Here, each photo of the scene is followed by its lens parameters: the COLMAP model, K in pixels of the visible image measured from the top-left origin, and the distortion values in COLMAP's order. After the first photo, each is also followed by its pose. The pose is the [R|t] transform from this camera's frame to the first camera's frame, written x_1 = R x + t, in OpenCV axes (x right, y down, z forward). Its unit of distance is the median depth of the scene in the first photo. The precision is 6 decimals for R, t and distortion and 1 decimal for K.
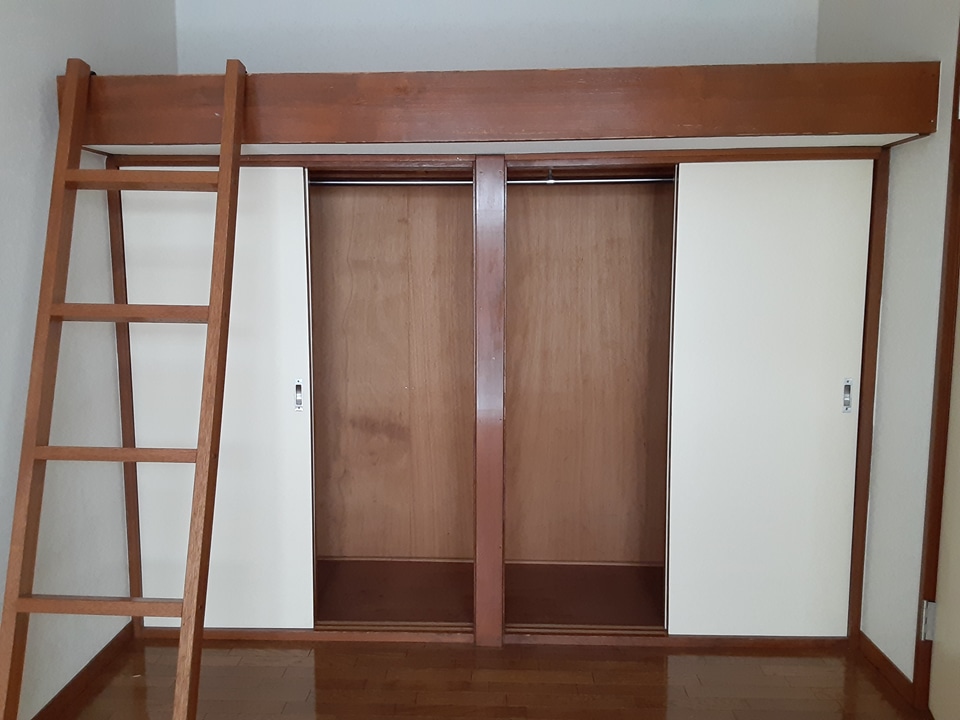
lens RADIAL K [[776.1, 0, 467.6], [0, 776.1, 355.1], [0, 0, 1]] dist [0.096756, -0.133465]
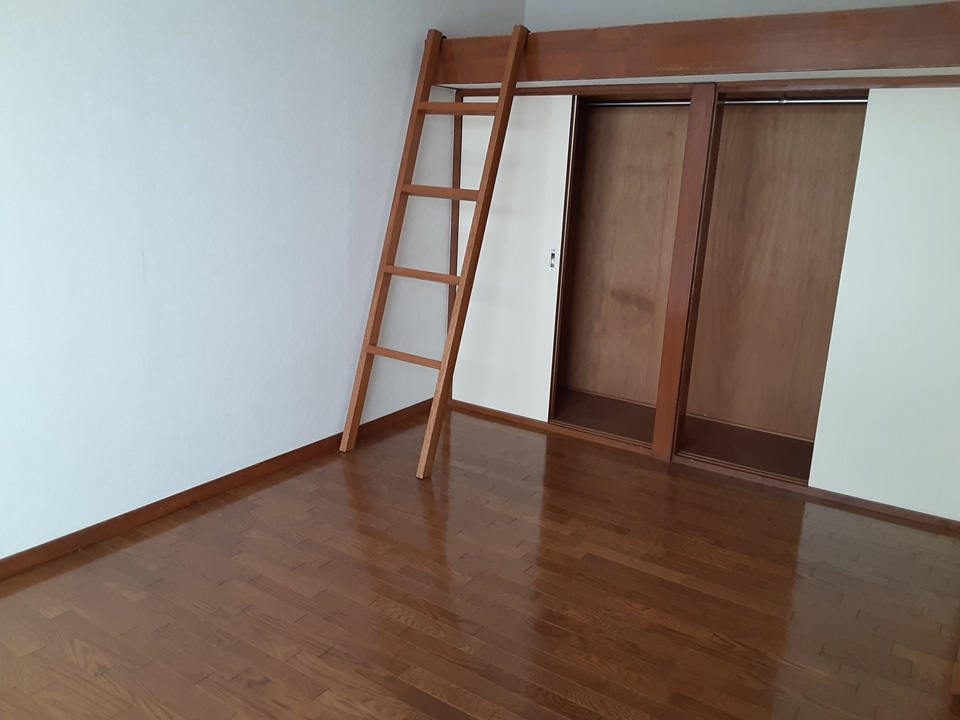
lens RADIAL K [[776.1, 0, 454.7], [0, 776.1, 363.9], [0, 0, 1]] dist [0.096756, -0.133465]
pose [[0.844277, 0.167672, -0.509002, 0.383486], [-0.102661, 0.982806, 0.153468, 0.036544], [0.525982, -0.077315, 0.846974, -0.316013]]
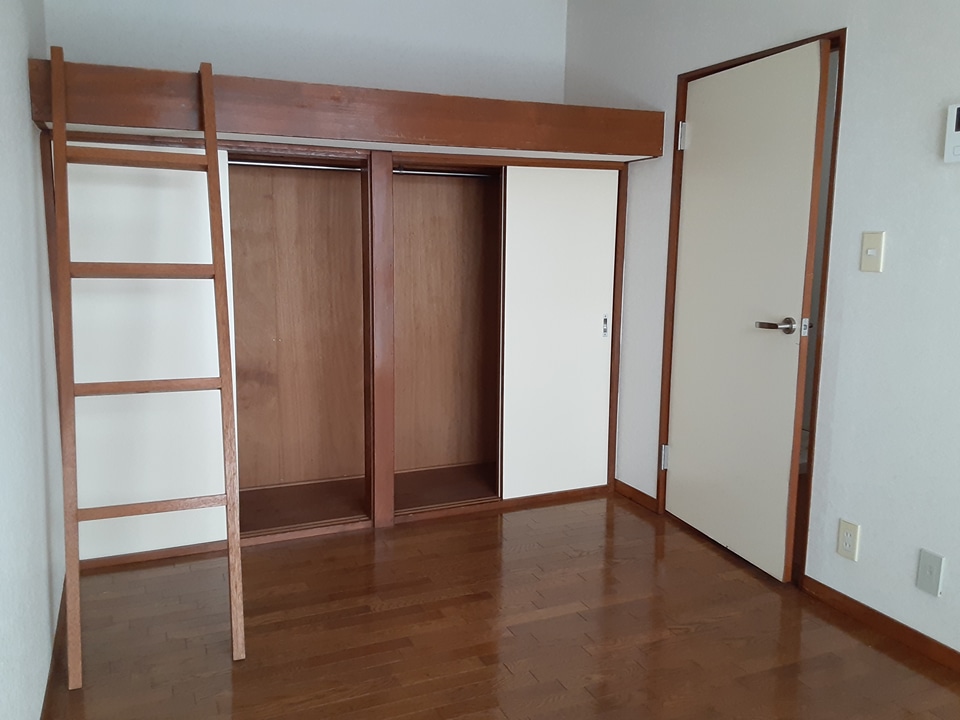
lens RADIAL K [[776.1, 0, 475.6], [0, 776.1, 361.7], [0, 0, 1]] dist [0.096756, -0.133465]
pose [[0.897359, -0.058038, 0.437468, -0.390429], [0.041652, 0.998028, 0.046966, 0.038470], [-0.439331, -0.023924, 0.898006, -0.236221]]
